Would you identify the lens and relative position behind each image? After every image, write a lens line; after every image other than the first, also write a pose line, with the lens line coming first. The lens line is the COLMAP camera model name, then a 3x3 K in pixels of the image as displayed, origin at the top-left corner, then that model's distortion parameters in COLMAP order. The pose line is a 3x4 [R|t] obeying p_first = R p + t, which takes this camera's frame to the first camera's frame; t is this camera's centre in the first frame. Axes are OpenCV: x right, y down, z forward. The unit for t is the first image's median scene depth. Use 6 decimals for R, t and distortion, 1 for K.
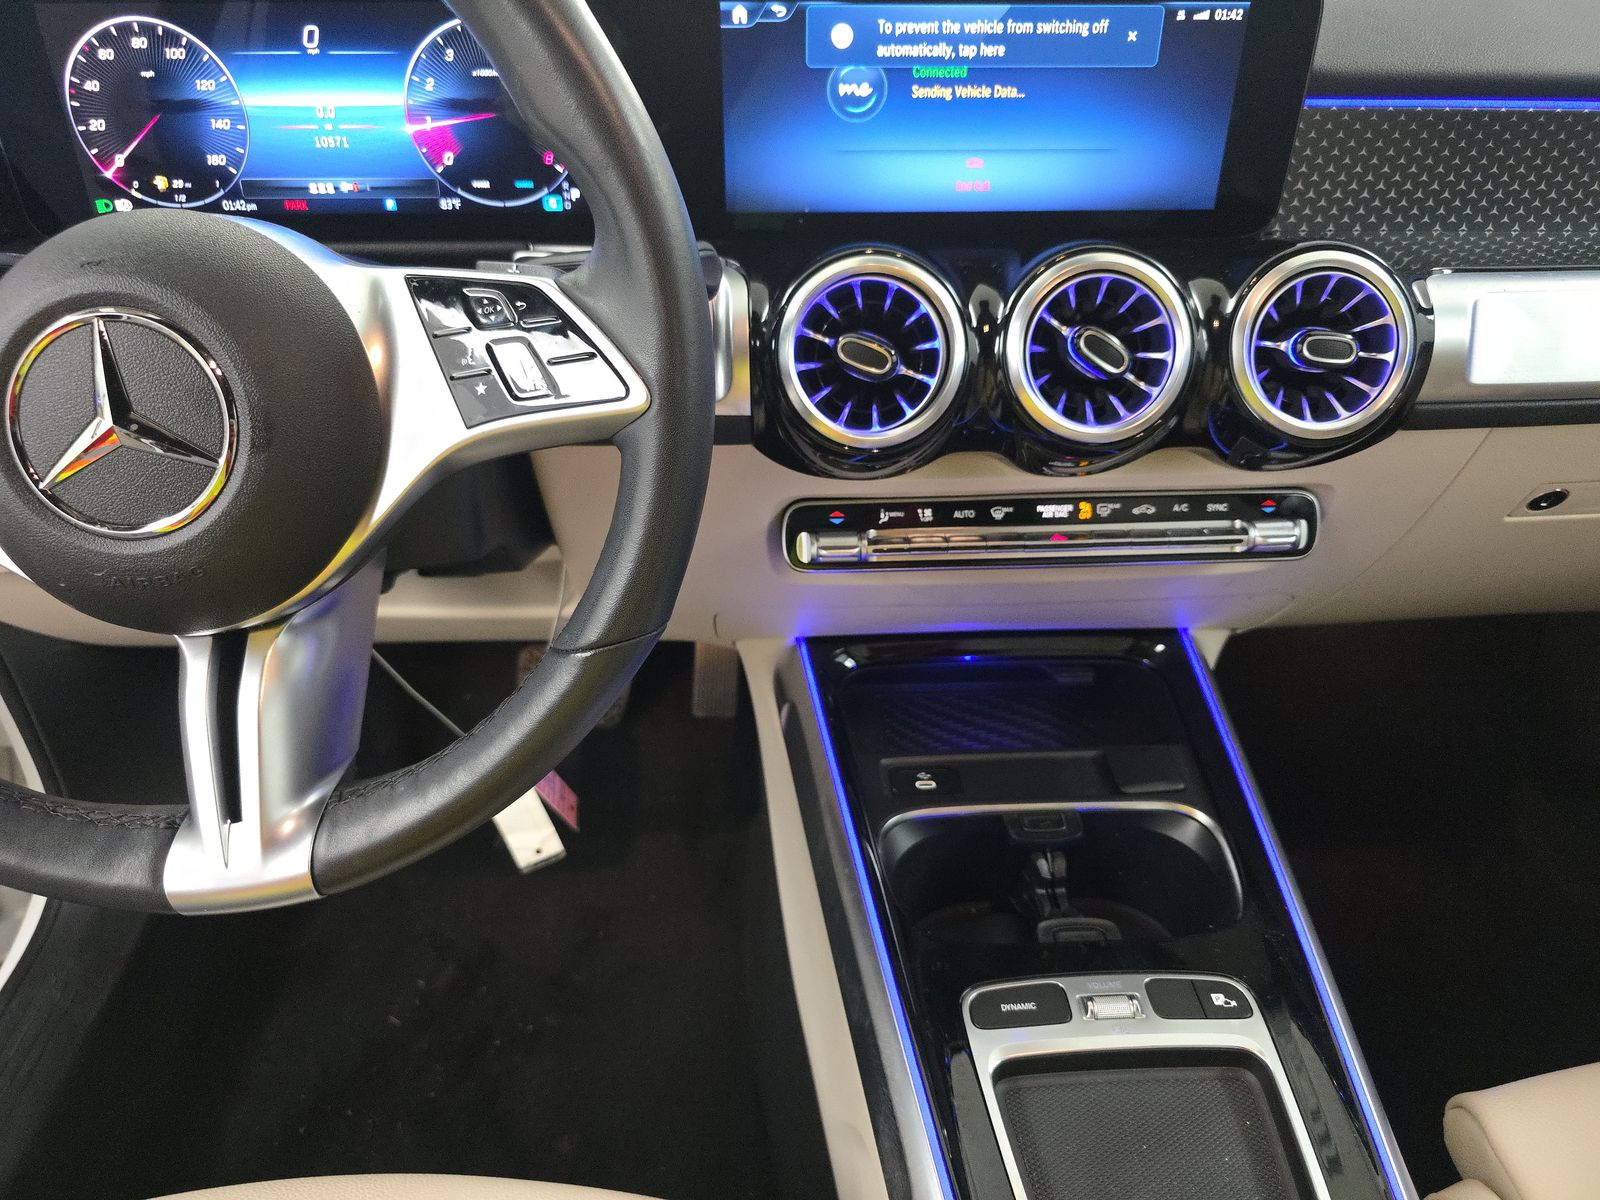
lens RADIAL K [[1087.8, 0, 800.0], [0, 1087.8, 600.0], [0, 0, 1]] dist [0.063224, -0.001789]
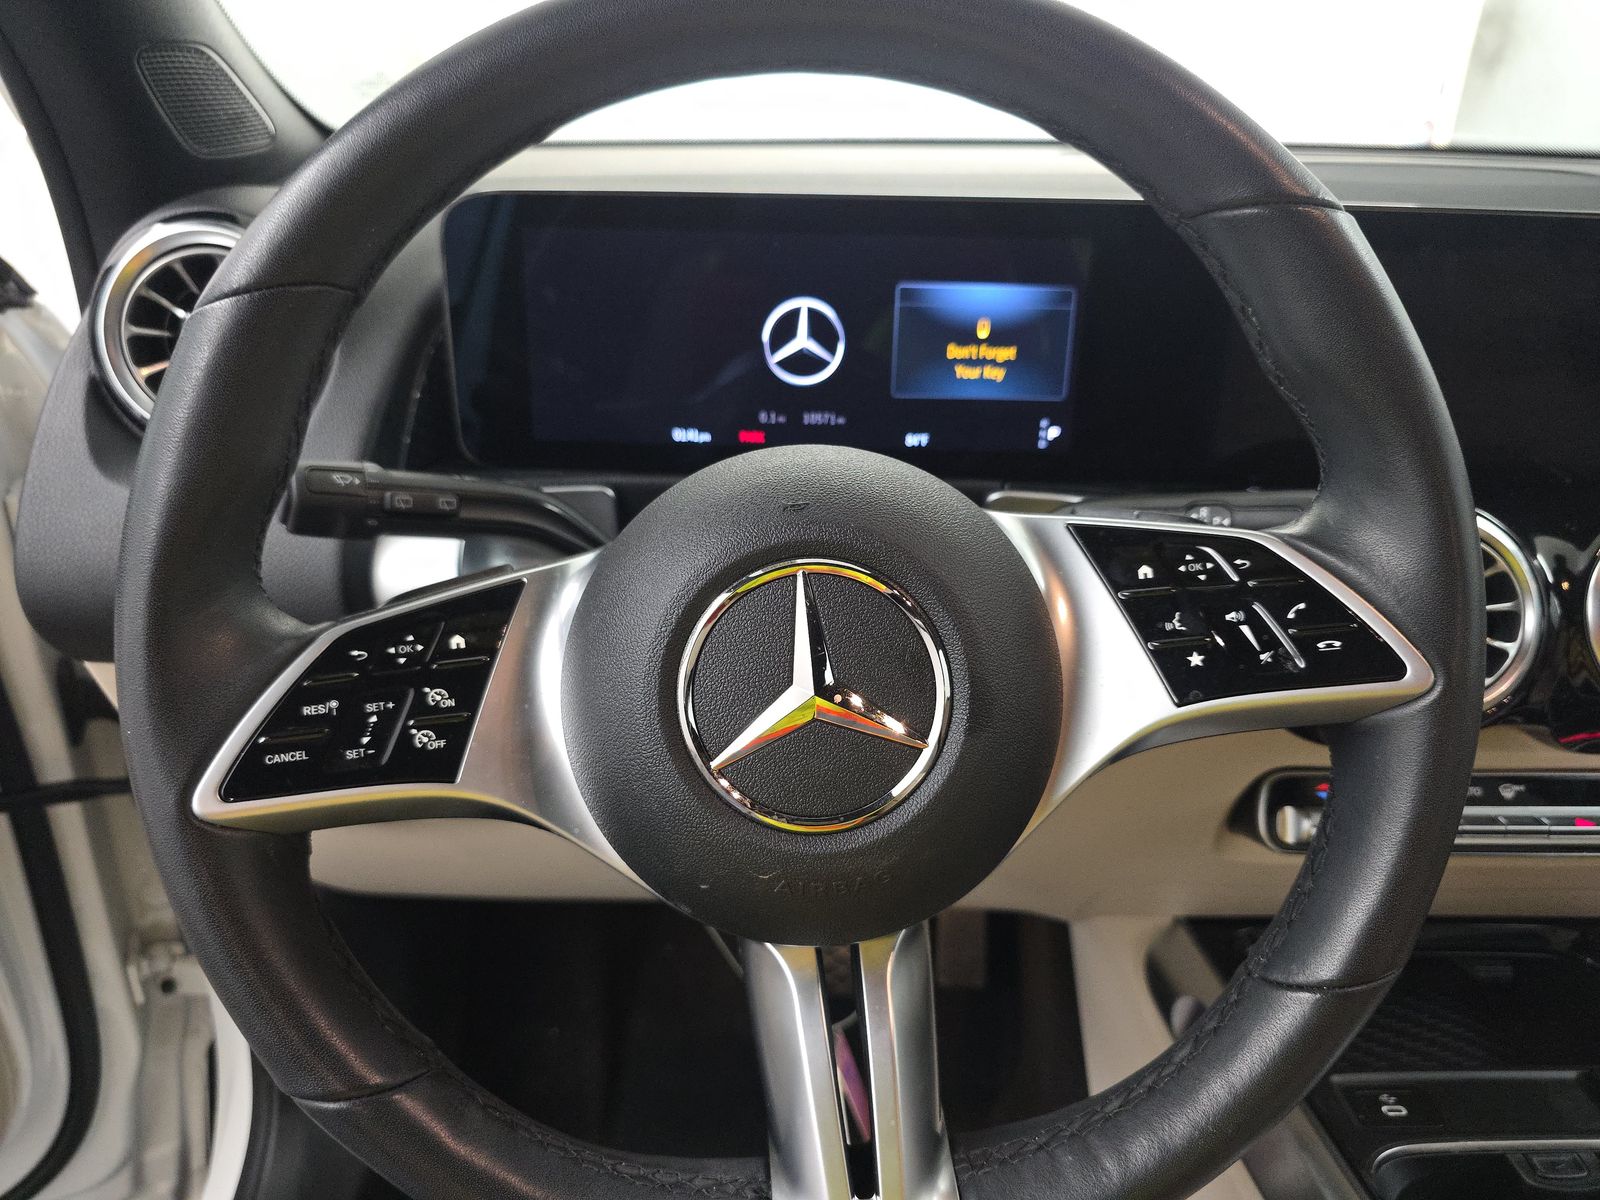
lens RADIAL K [[1101.4, 0, 800.0], [0, 1101.4, 600.0], [0, 0, 1]] dist [0.011874, -0.002712]
pose [[0.998897, 0.032288, 0.034093, -0.574241], [-0.025106, 0.980818, -0.193304, -0.060109], [-0.039680, 0.192235, 0.980546, 0.159608]]
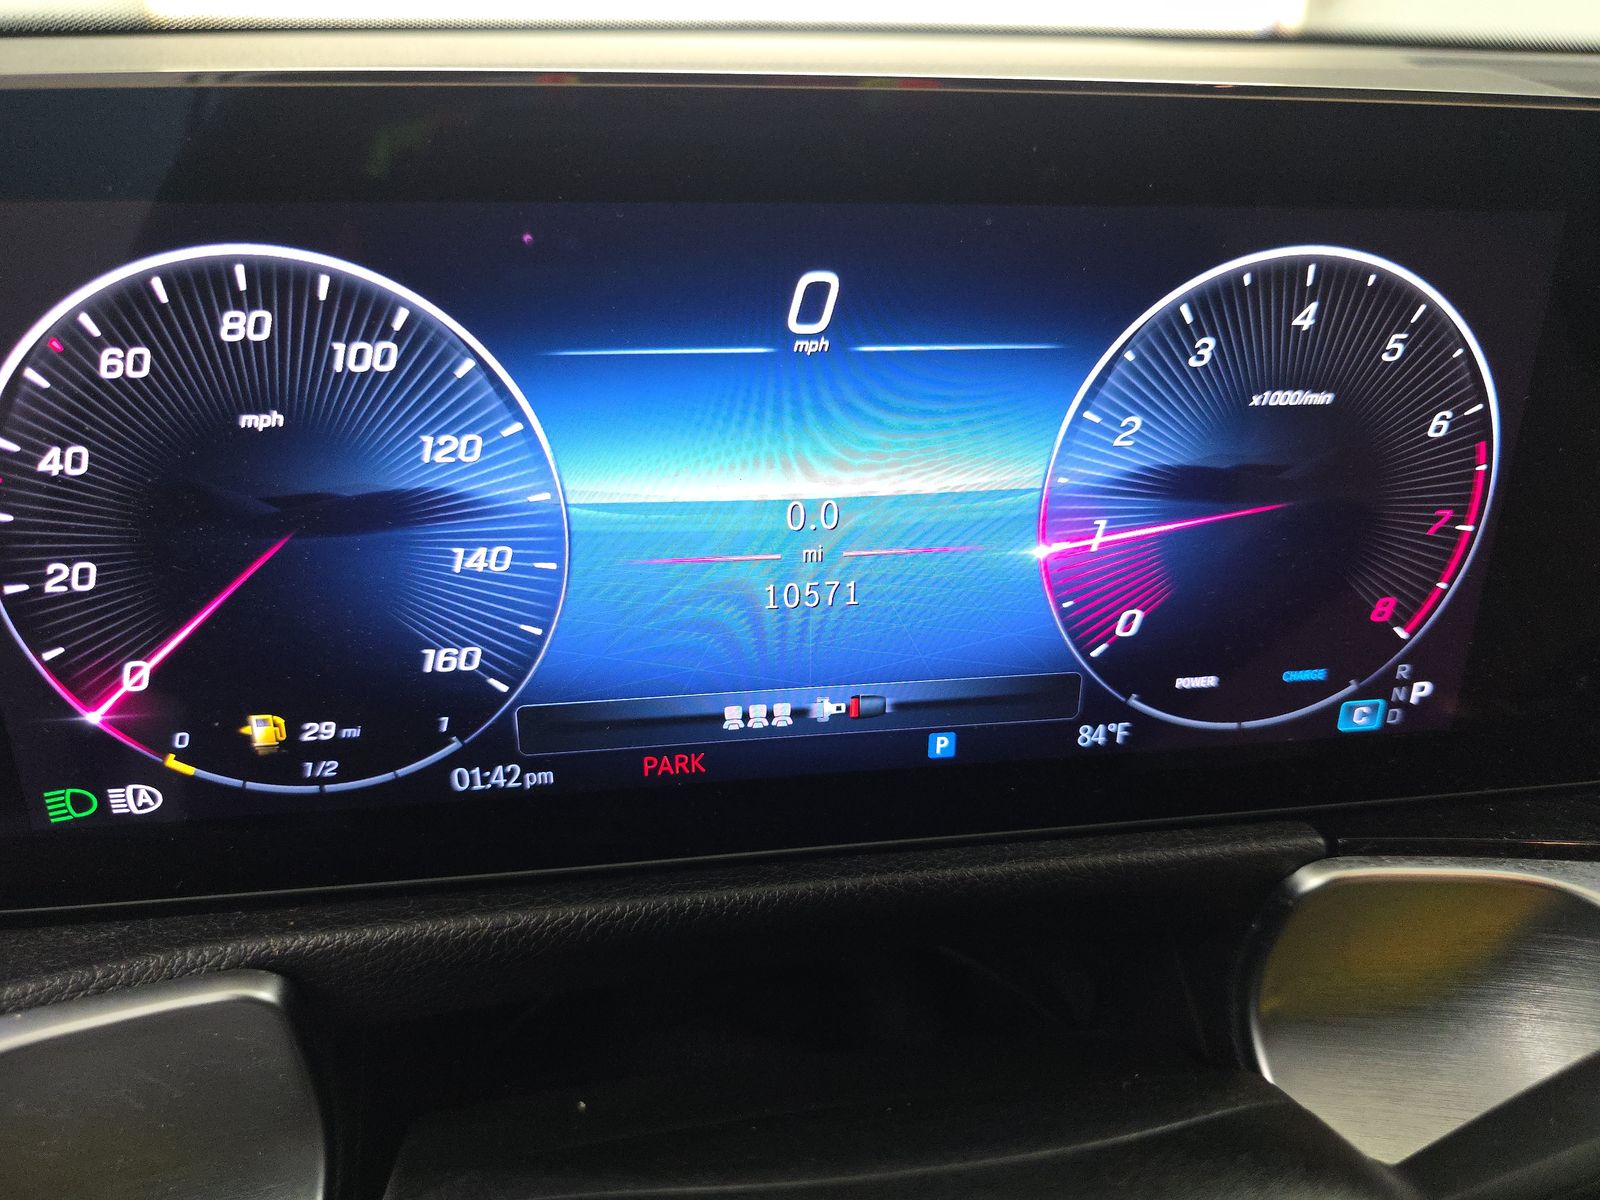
lens RADIAL K [[1101.4, 0, 800.0], [0, 1101.4, 600.0], [0, 0, 1]] dist [0.011874, -0.002712]
pose [[0.893446, 0.122607, -0.432112, -0.304354], [-0.214561, 0.961666, -0.170768, -0.378575], [0.394610, 0.245287, 0.885504, 0.761804]]
